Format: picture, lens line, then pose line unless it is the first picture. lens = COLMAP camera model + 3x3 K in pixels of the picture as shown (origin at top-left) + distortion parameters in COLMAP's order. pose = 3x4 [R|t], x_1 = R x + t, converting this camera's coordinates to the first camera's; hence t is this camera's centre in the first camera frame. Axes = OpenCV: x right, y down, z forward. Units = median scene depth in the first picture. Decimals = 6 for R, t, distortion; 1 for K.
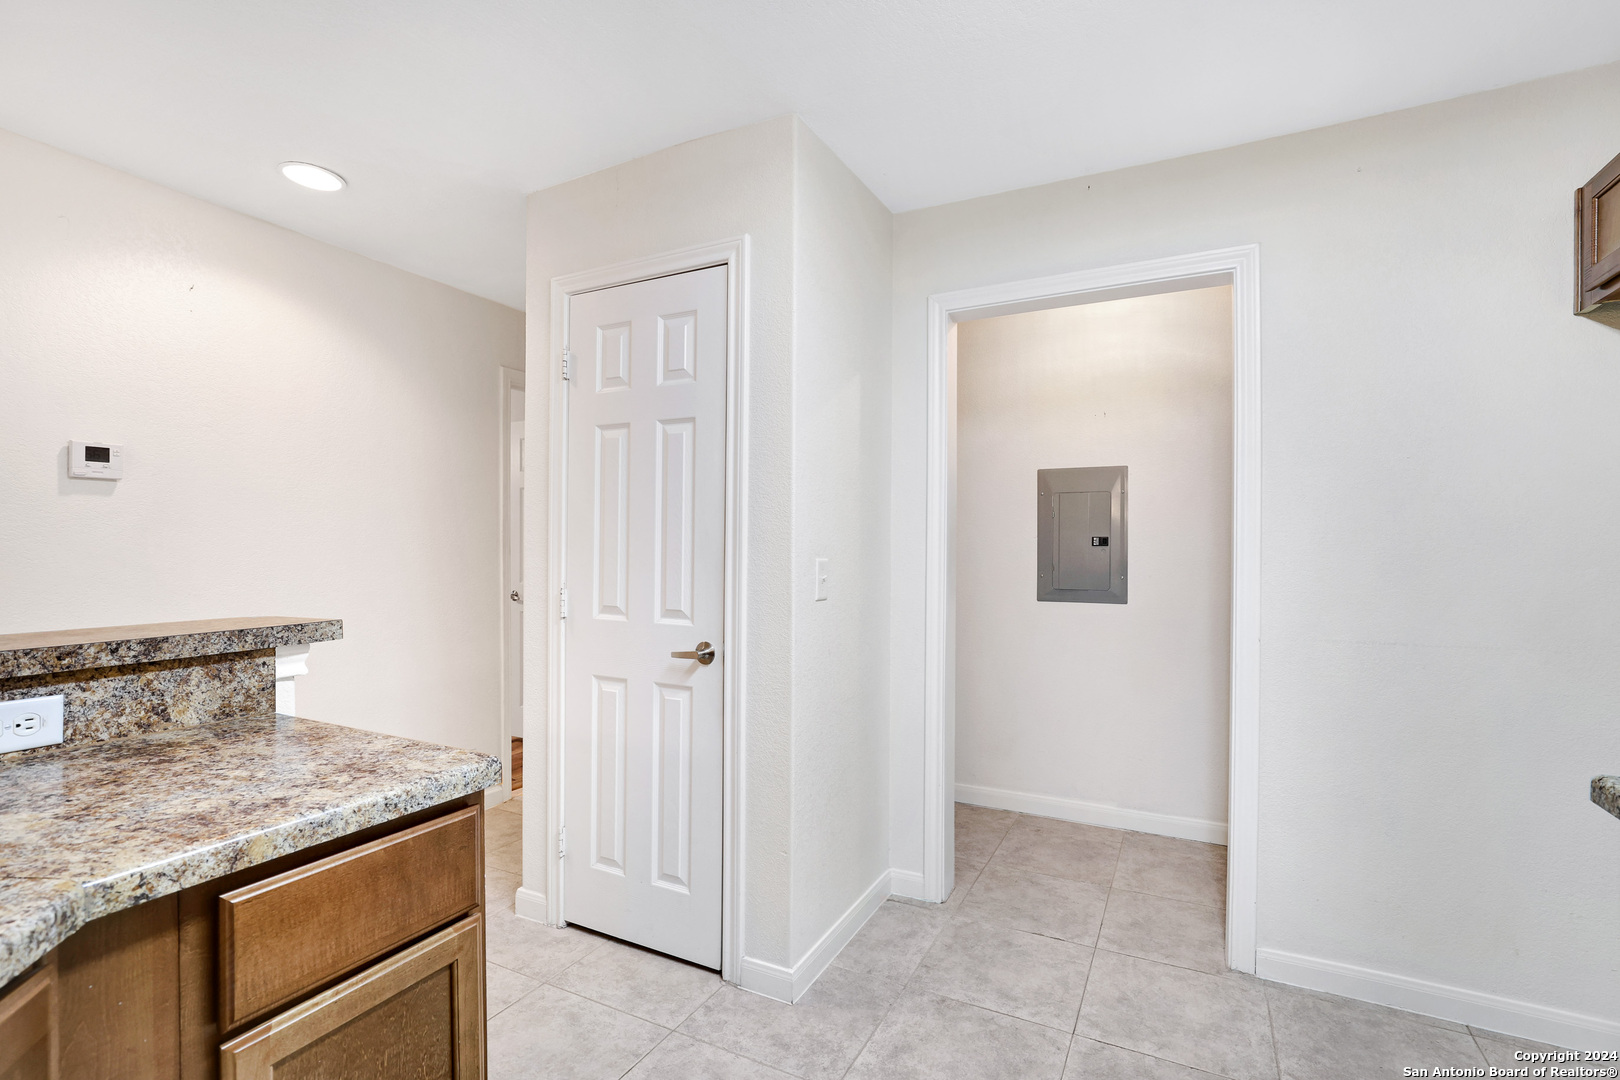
lens RADIAL K [[748.6, 0, 808.0], [0, 748.6, 535.9], [0, 0, 1]] dist [-0.011829, 0.000002]
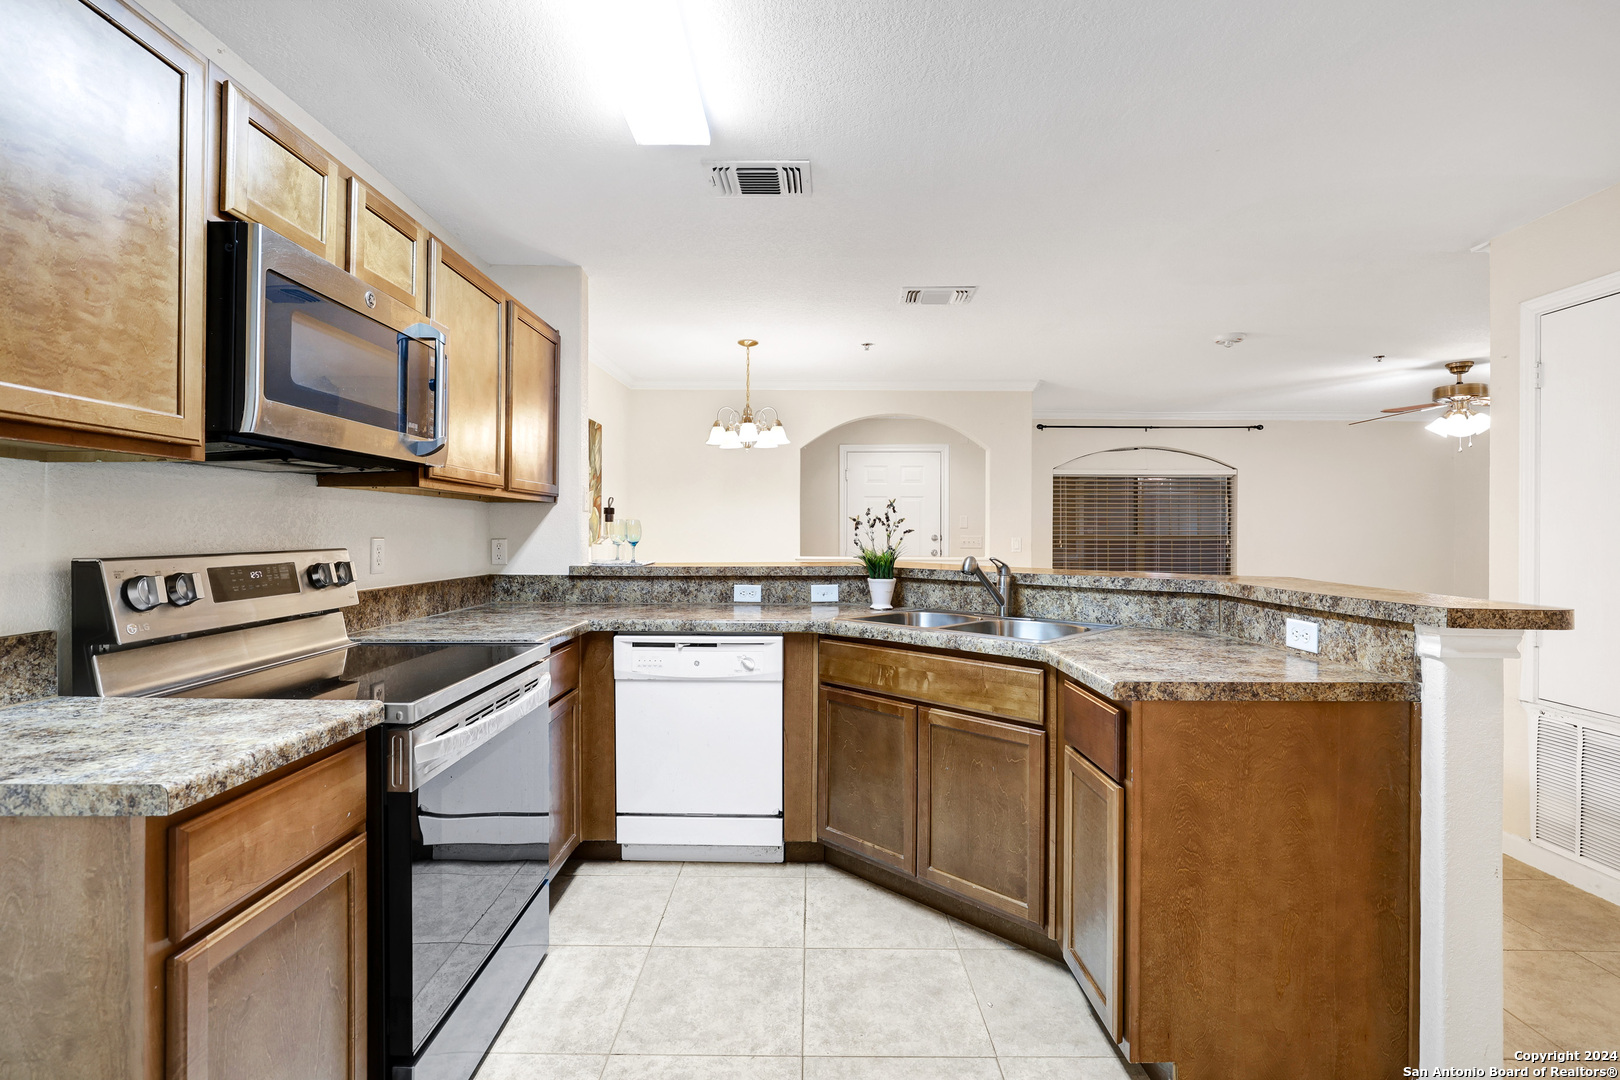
lens RADIAL K [[748.6, 0, 808.0], [0, 748.6, 535.9], [0, 0, 1]] dist [-0.011829, 0.000002]
pose [[-0.886249, -0.003673, -0.463194, 0.673139], [-0.001810, 0.999988, -0.004466, 0.029565], [0.463205, -0.003119, -0.886246, 1.776224]]
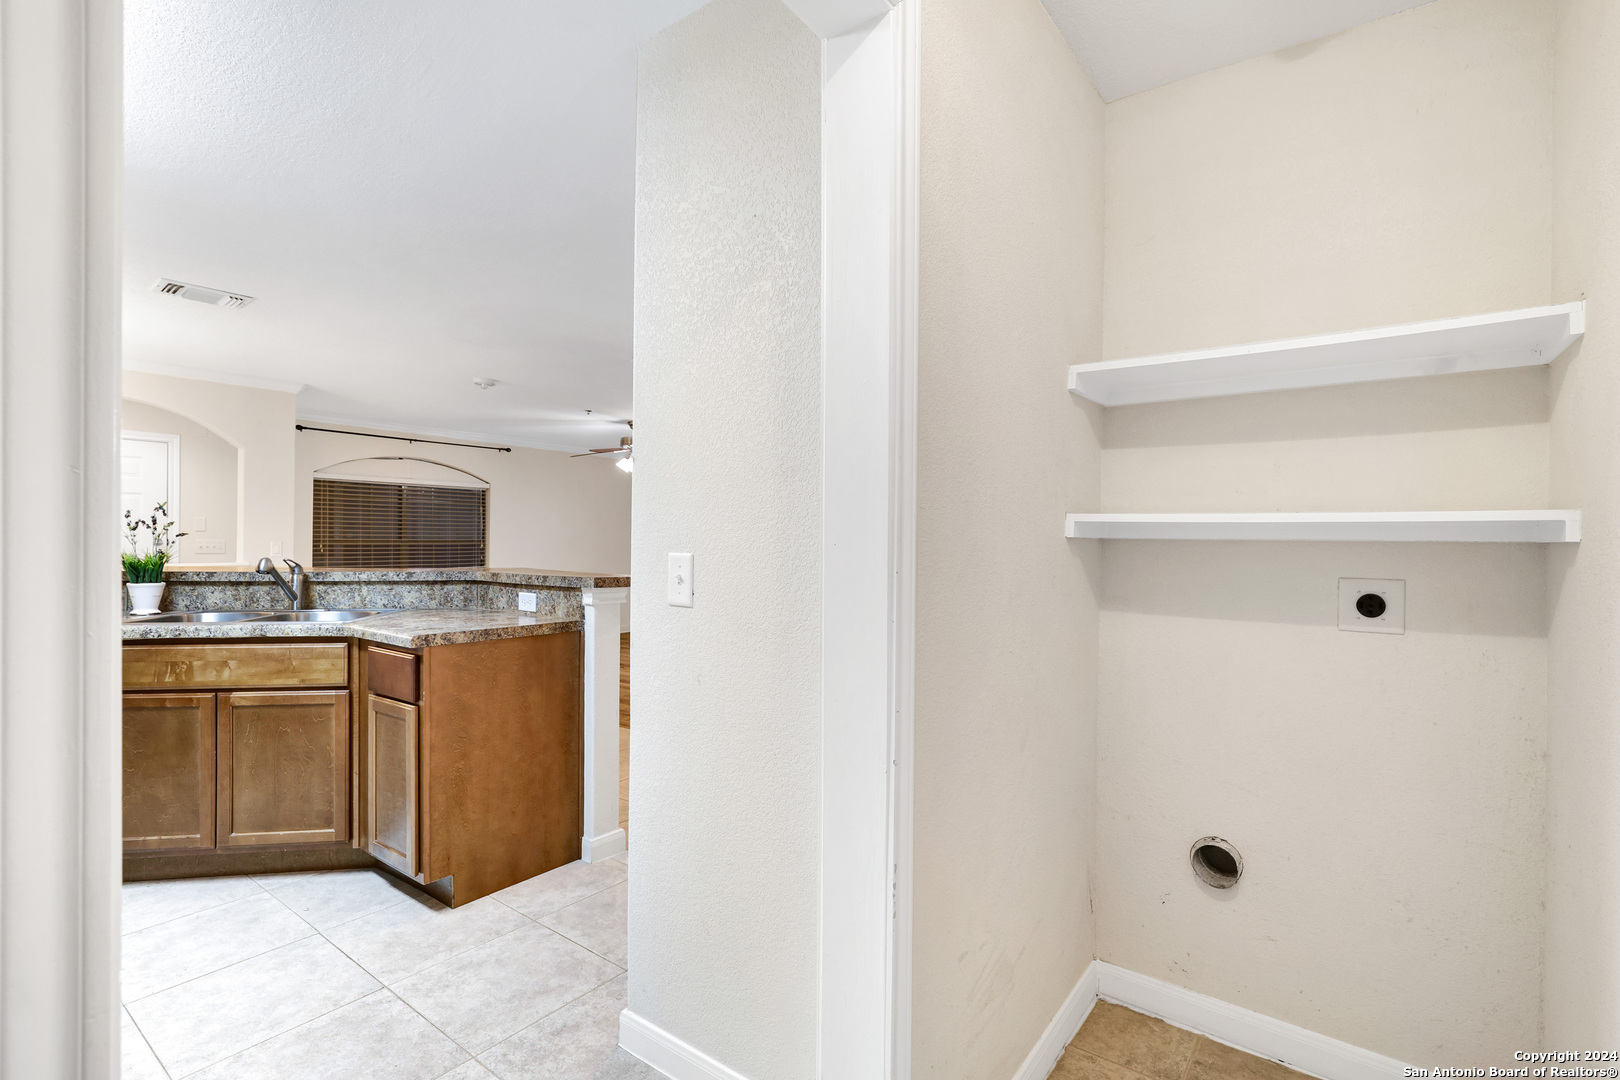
lens RADIAL K [[748.6, 0, 808.0], [0, 748.6, 535.9], [0, 0, 1]] dist [-0.011829, 0.000002]
pose [[-0.163990, -0.010615, -0.986405, 1.336567], [0.002022, 0.999936, -0.011097, 0.038049], [0.986460, -0.003814, -0.163958, 2.201902]]
